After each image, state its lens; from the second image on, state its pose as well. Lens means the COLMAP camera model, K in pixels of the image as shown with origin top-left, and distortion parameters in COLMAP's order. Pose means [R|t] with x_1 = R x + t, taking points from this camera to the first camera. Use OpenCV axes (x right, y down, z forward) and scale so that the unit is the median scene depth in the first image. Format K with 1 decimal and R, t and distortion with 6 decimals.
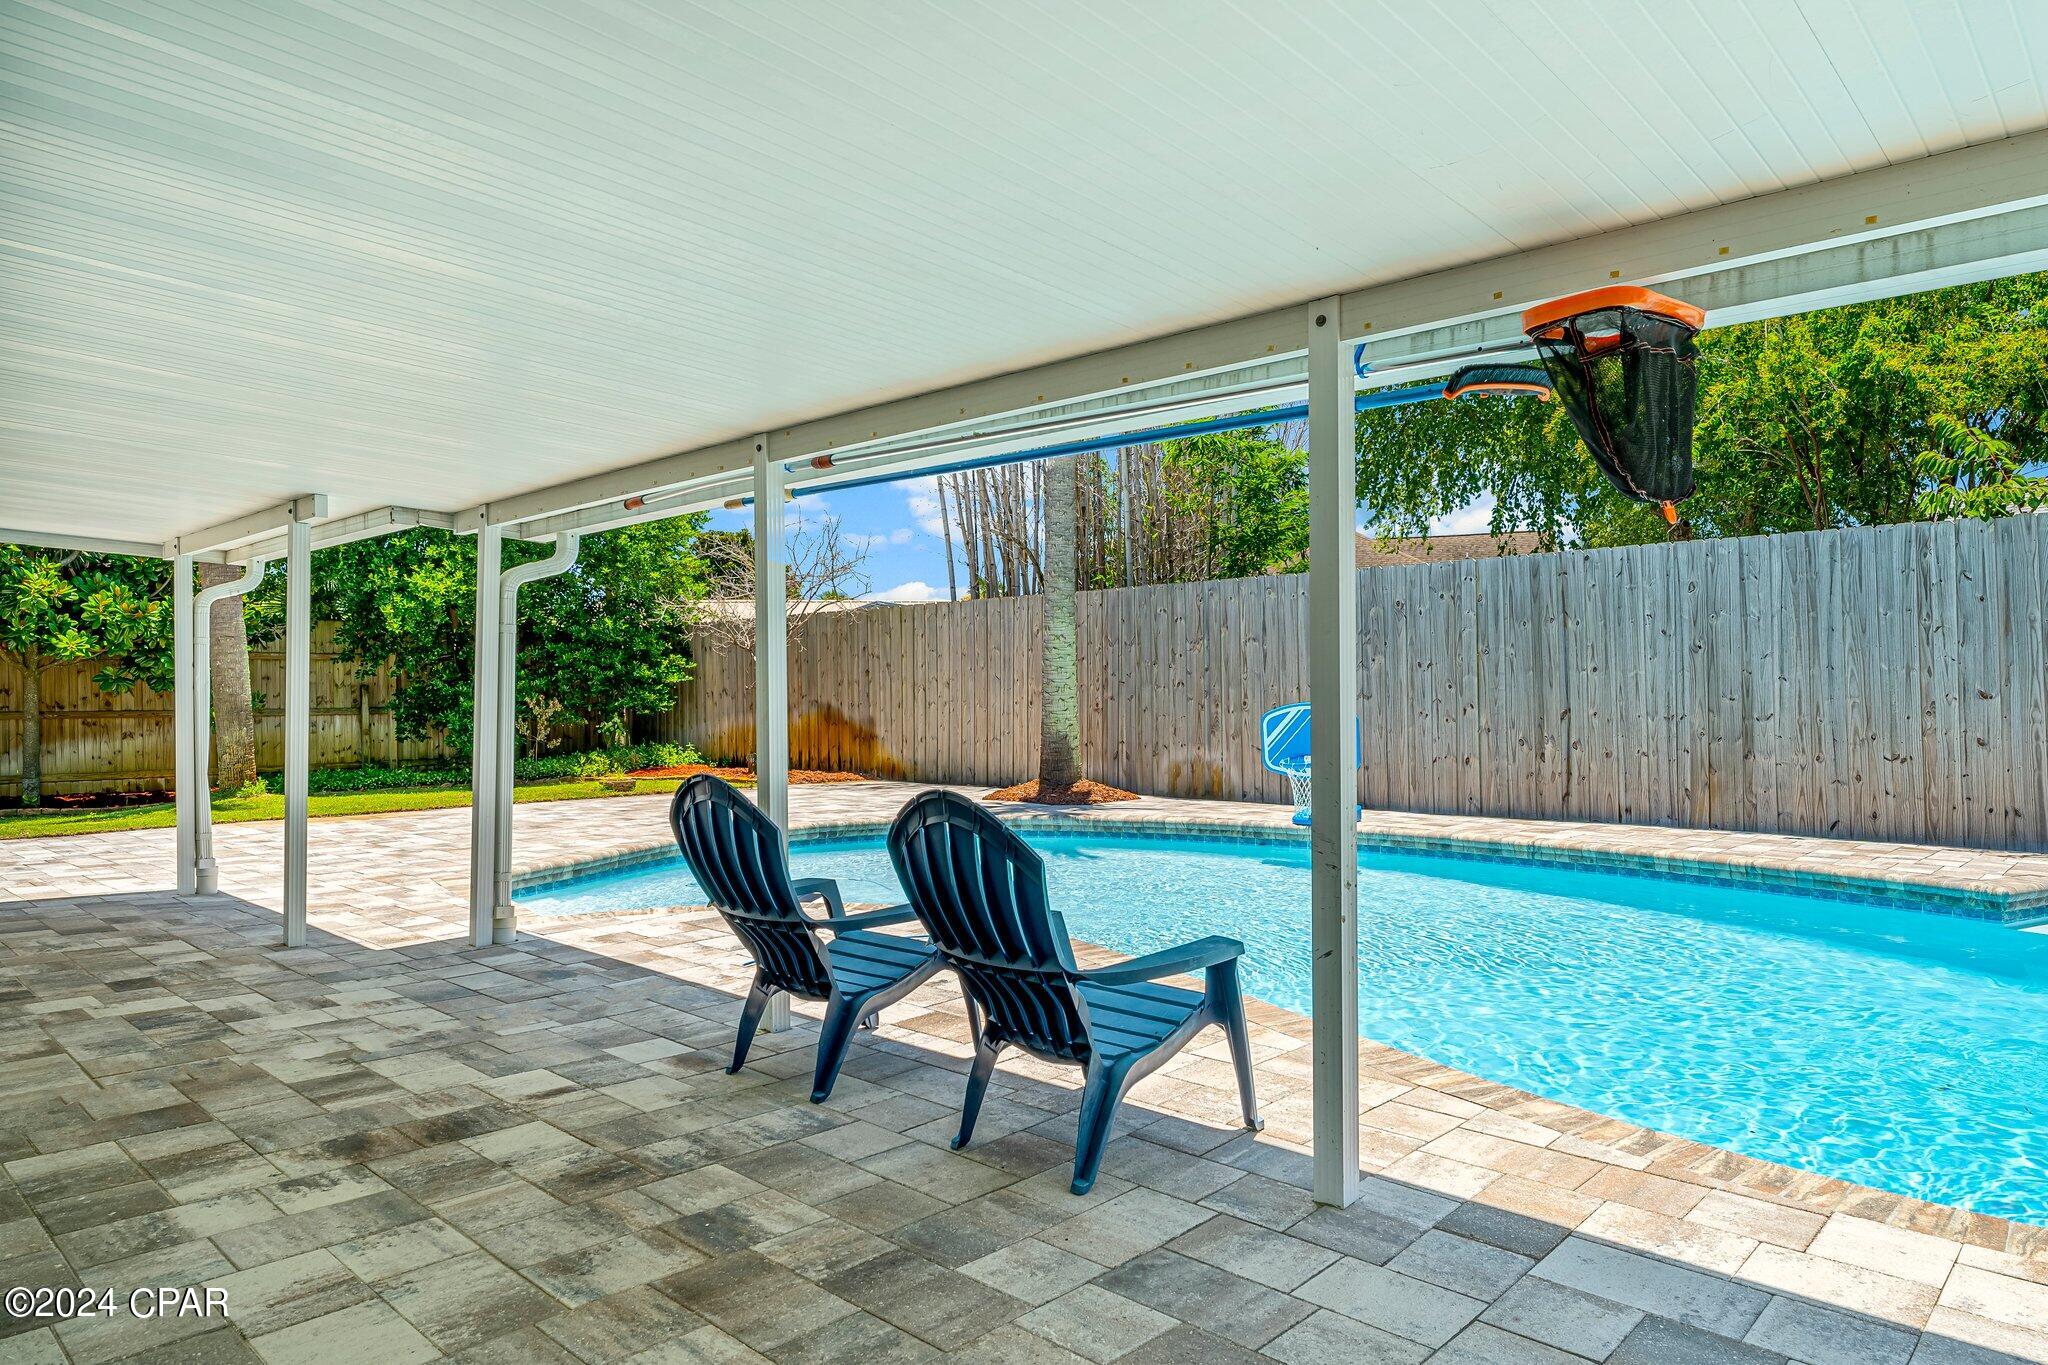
lens RADIAL K [[1279.1, 0, 1012.8], [0, 1279.1, 685.5], [0, 0, 1]] dist [0.003772, -0.002918]
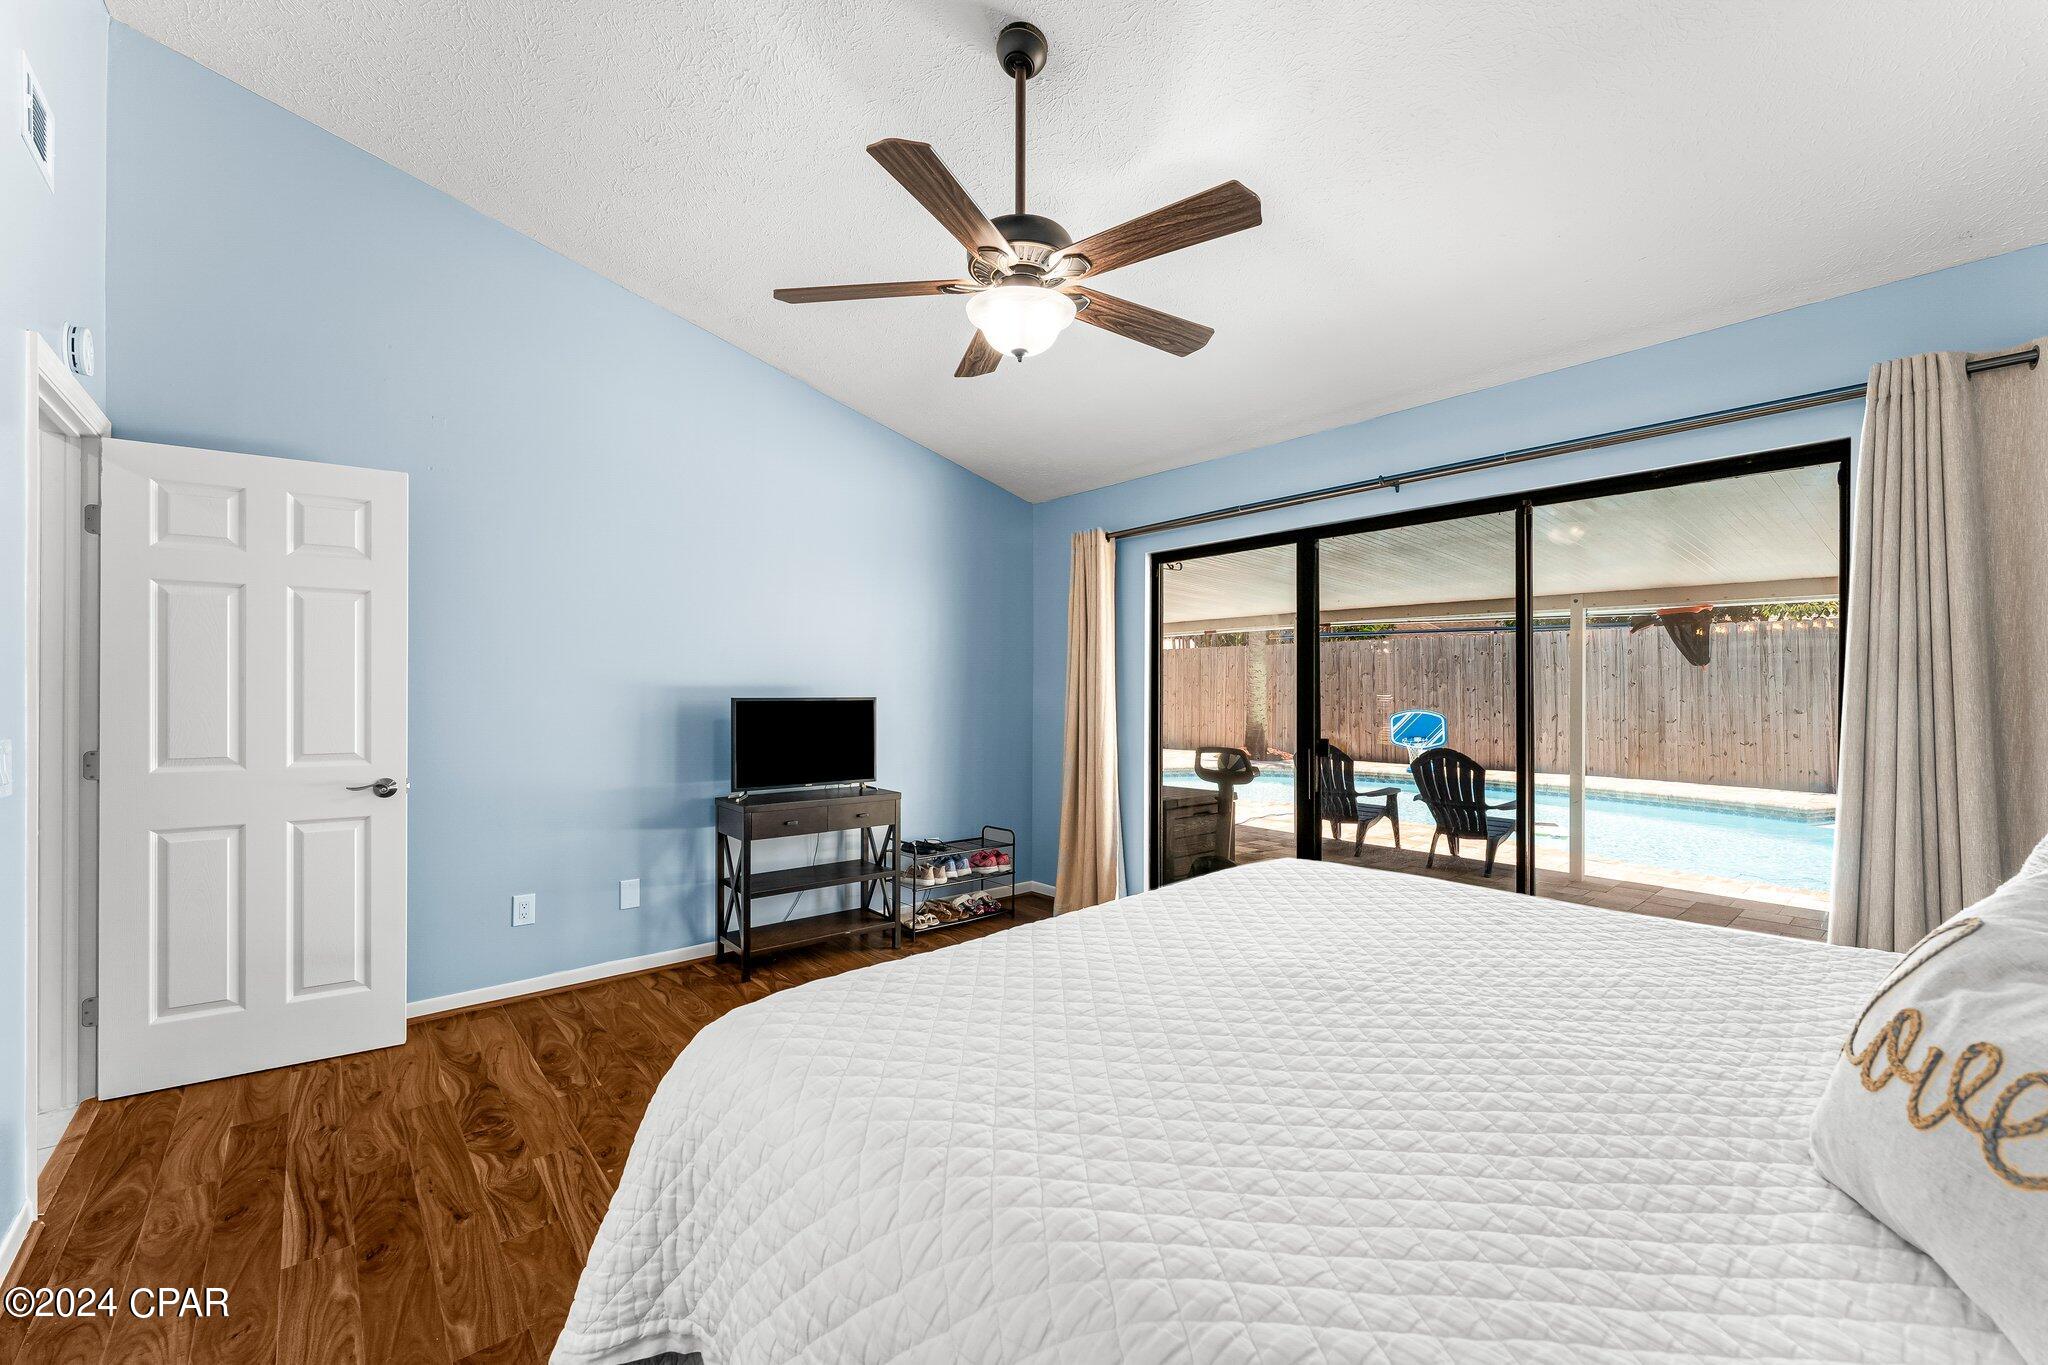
lens RADIAL K [[825.2, 0, 1022.8], [0, 825.2, 691.3], [0, 0, 1]] dist [0.001691, 0.000776]
pose [[0.994988, 0.010442, -0.099450, -0.253674], [-0.009864, 0.999931, 0.006307, -0.017932], [0.099509, -0.005294, 0.995023, -0.322954]]
